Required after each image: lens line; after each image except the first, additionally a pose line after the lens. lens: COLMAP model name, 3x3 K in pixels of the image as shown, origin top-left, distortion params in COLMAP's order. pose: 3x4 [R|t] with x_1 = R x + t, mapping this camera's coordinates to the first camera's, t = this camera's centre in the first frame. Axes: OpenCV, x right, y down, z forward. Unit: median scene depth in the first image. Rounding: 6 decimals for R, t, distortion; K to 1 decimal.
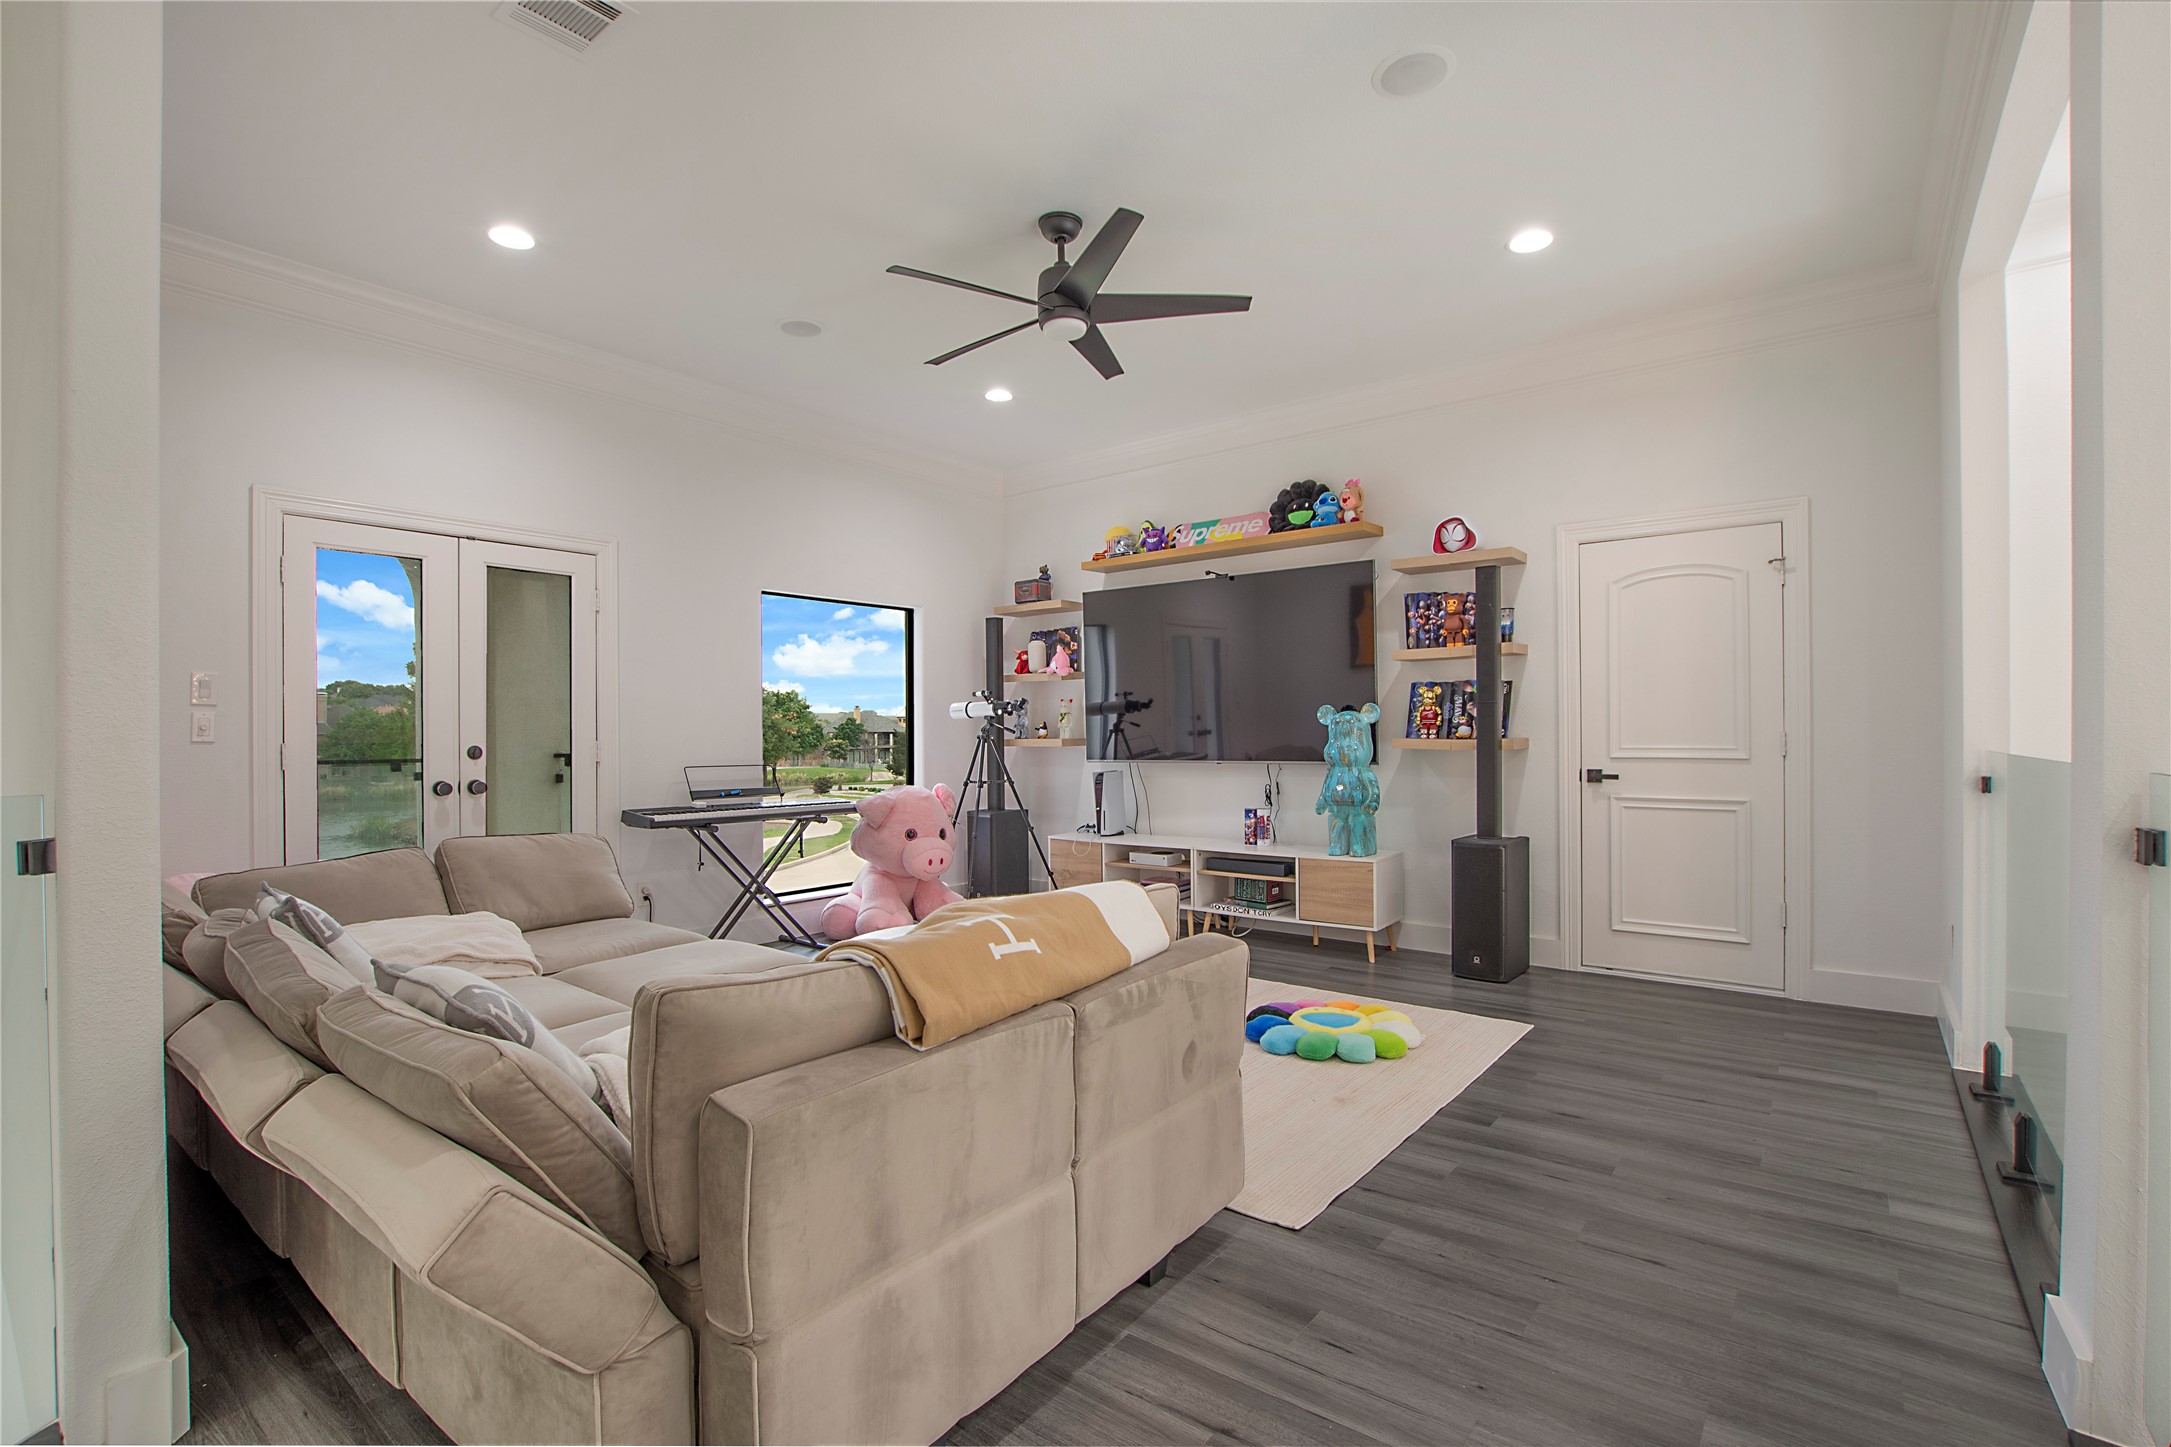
lens RADIAL K [[963.9, 0, 1083.8], [0, 963.9, 733.9], [0, 0, 1]] dist [-0.028437, 0.000639]
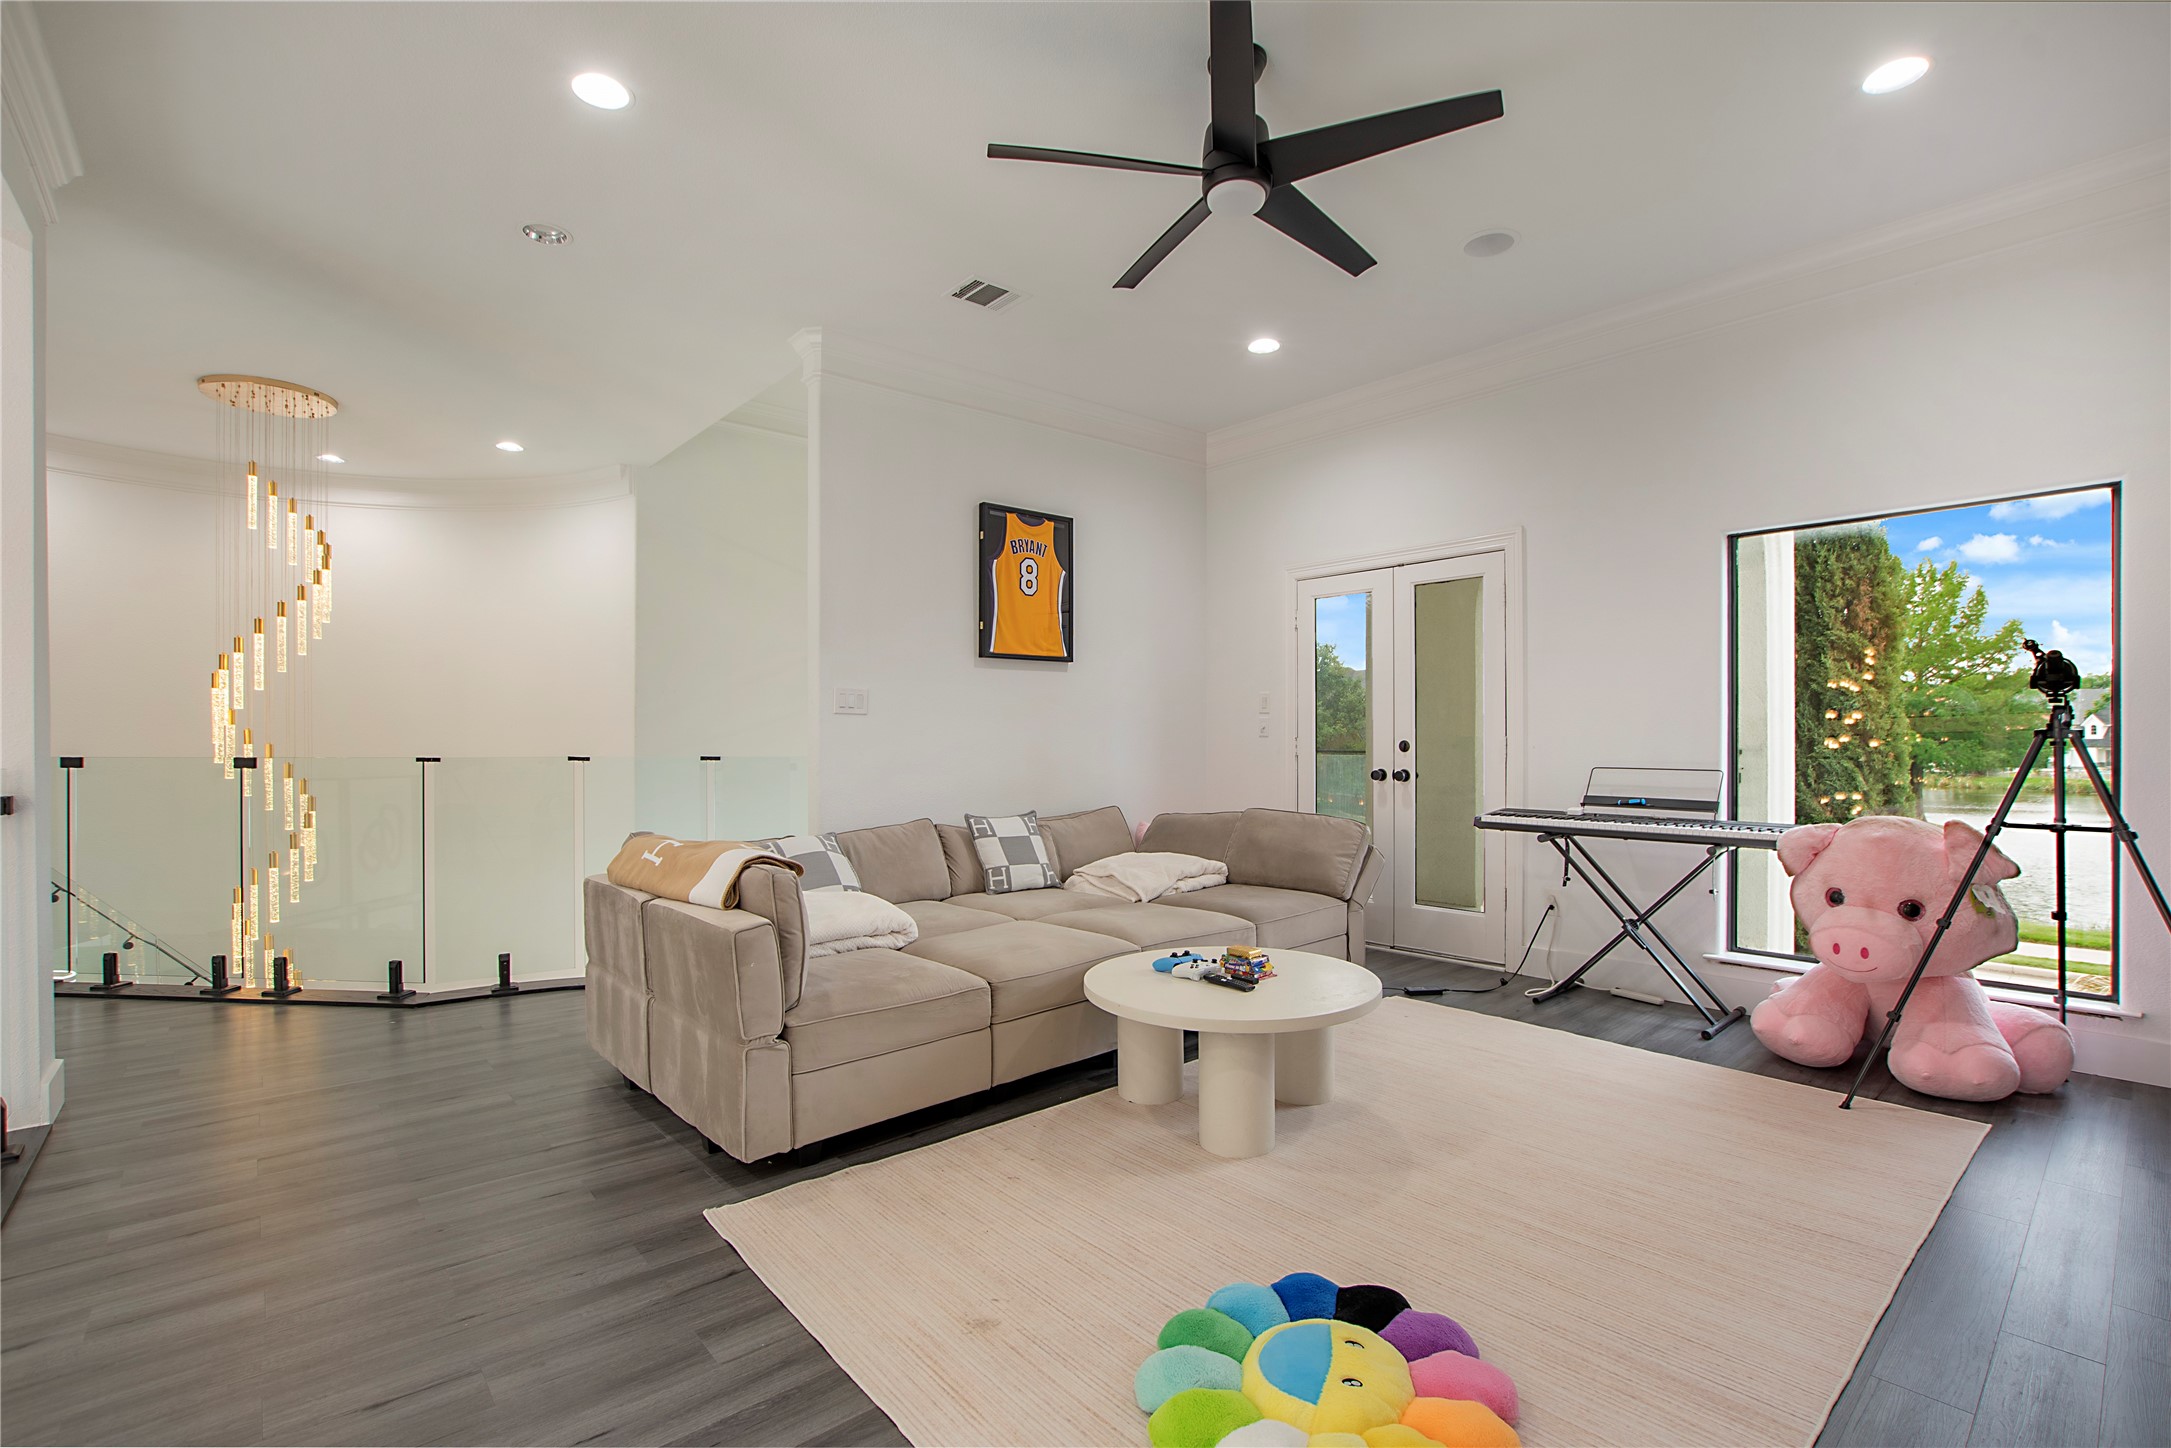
lens RADIAL K [[963.9, 0, 1082.7], [0, 963.9, 729.2], [0, 0, 1]] dist [-0.028437, 0.000639]
pose [[-0.172312, 0.001164, -0.985042, 0.611713], [0.007621, 0.999971, -0.000152, -0.004119], [0.985013, -0.007533, -0.172316, 0.825965]]
